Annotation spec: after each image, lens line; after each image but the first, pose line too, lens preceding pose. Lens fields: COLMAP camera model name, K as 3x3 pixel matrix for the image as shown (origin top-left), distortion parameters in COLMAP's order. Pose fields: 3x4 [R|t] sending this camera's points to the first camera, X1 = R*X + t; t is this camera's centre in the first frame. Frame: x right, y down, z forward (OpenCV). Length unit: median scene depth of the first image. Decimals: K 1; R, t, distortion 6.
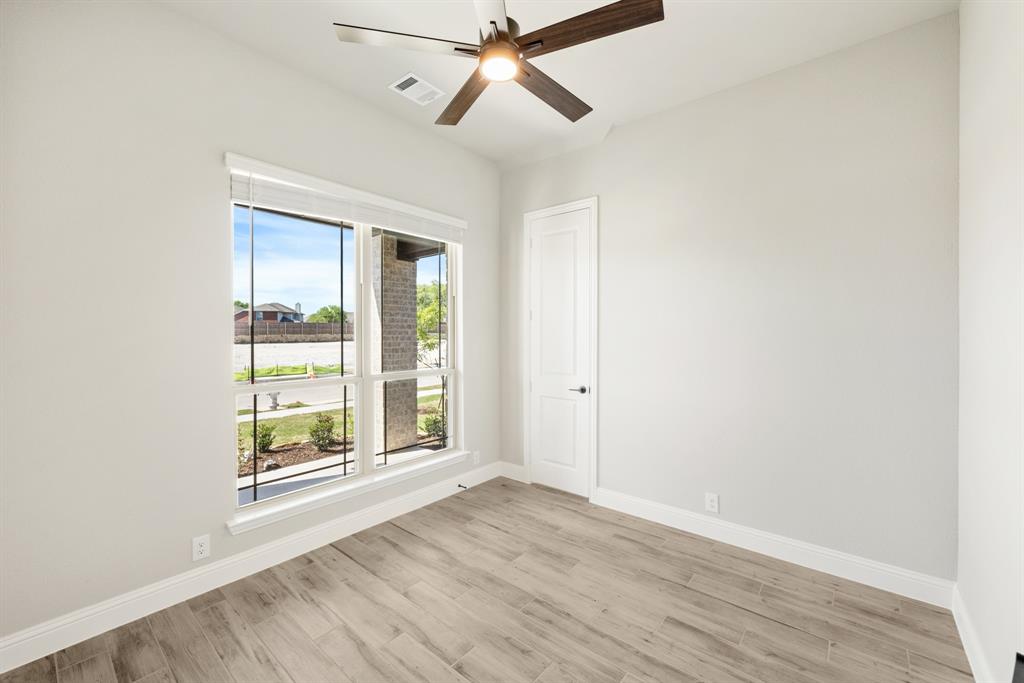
lens RADIAL K [[419.2, 0, 510.6], [0, 419.2, 334.8], [0, 0, 1]] dist [-0.002150, -0.001308]
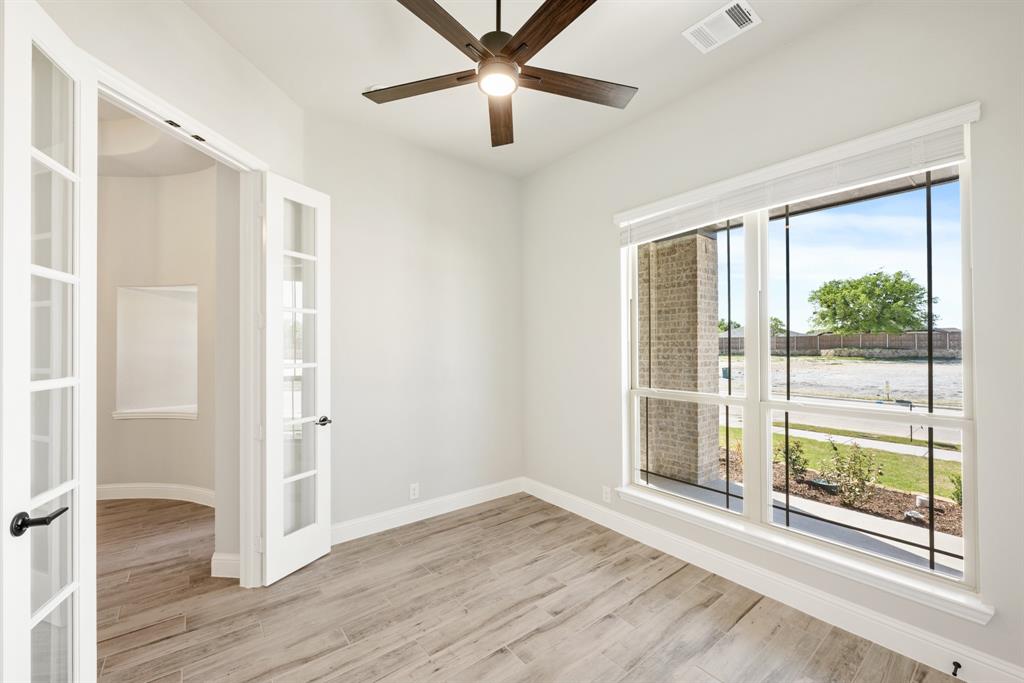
lens RADIAL K [[419.2, 0, 508.9], [0, 419.2, 338.8], [0, 0, 1]] dist [-0.002150, -0.001308]
pose [[-0.224142, -0.013730, -0.974460, 0.655777], [-0.000008, 0.999901, -0.014087, -0.008778], [0.974557, -0.003150, -0.224120, 0.863420]]
